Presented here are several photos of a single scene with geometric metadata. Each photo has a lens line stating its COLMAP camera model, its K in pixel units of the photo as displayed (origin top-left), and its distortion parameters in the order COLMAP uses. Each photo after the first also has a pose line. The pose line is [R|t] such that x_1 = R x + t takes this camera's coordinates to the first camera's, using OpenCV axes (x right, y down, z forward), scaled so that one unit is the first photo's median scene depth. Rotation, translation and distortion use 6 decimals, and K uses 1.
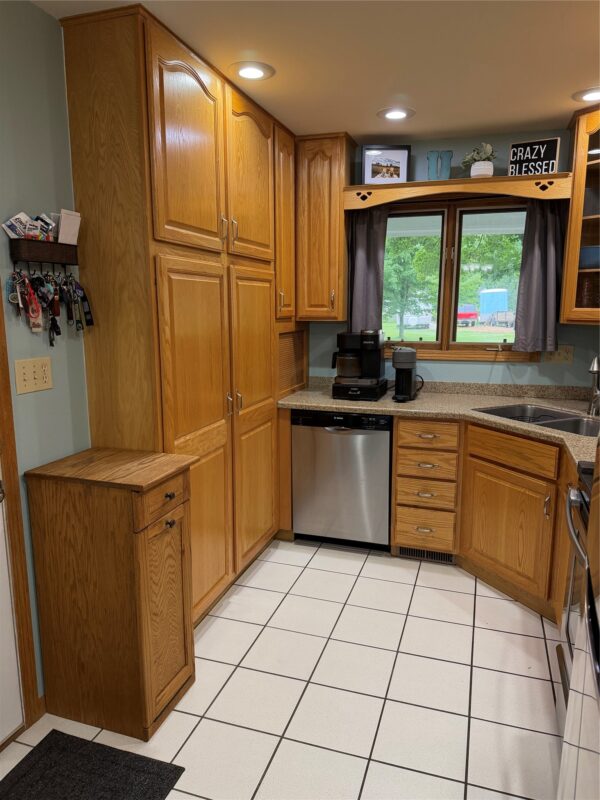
lens RADIAL K [[565.8, 0, 303.1], [0, 565.8, 403.7], [0, 0, 1]] dist [0.044827, -0.057928]
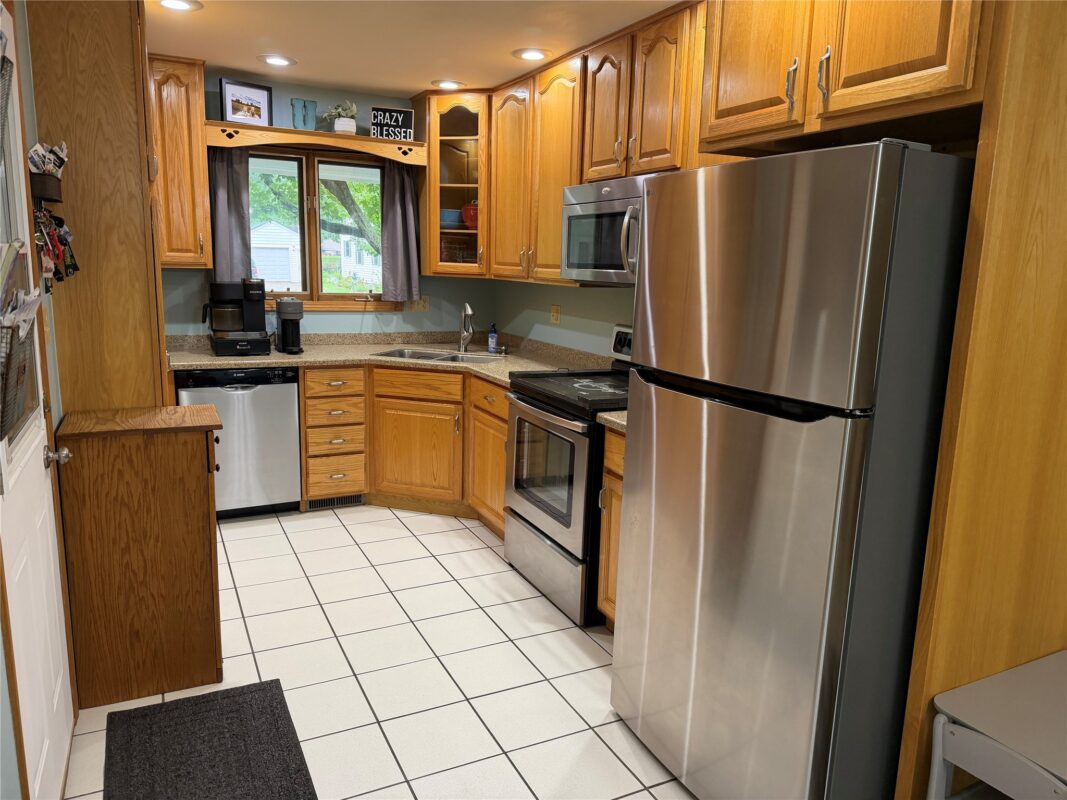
lens RADIAL K [[754.7, 0, 529.2], [0, 754.7, 405.6], [0, 0, 1]] dist [0.044827, -0.057928]
pose [[0.716026, -0.111728, 0.689074, -0.480786], [0.093829, 0.993555, 0.063598, 0.042699], [-0.691739, 0.019117, 0.721895, -0.234413]]
